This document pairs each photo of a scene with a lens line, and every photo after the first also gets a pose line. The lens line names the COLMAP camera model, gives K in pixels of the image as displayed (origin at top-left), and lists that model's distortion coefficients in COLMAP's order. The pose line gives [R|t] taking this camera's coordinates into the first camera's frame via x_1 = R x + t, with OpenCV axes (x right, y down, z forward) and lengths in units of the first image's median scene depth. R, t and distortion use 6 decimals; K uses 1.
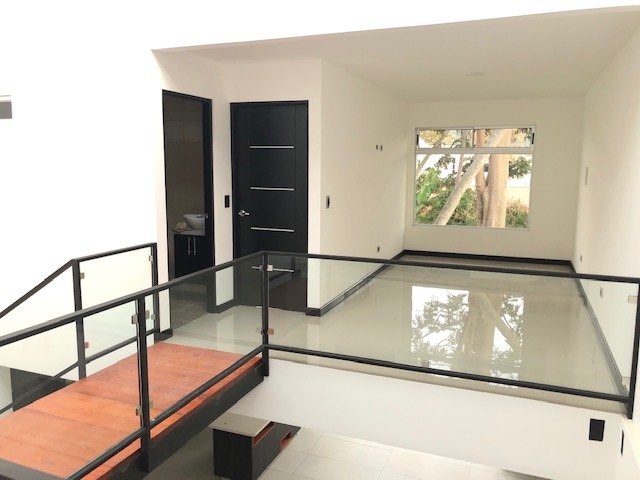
lens RADIAL K [[527.3, 0, 320.8], [0, 527.3, 237.3], [0, 0, 1]] dist [0.034732, -0.011228]
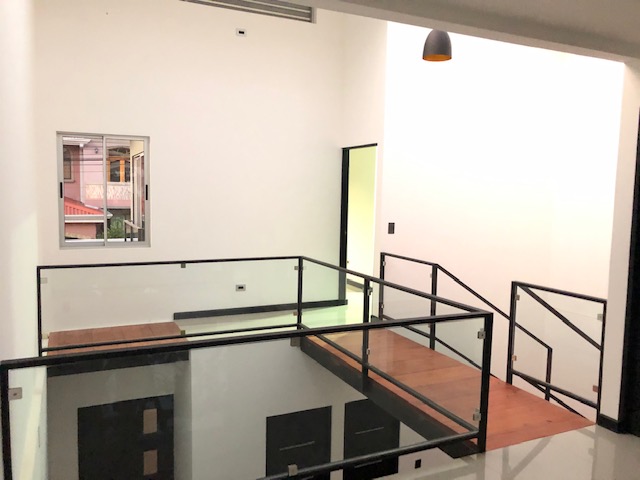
lens RADIAL K [[527.3, 0, 320.8], [0, 527.3, 237.3], [0, 0, 1]] dist [0.034732, -0.011228]
pose [[-0.683270, 0.044197, -0.728827, 0.498308], [-0.117755, 0.978430, 0.169729, -0.147544], [0.720608, 0.201794, -0.663328, 1.040294]]
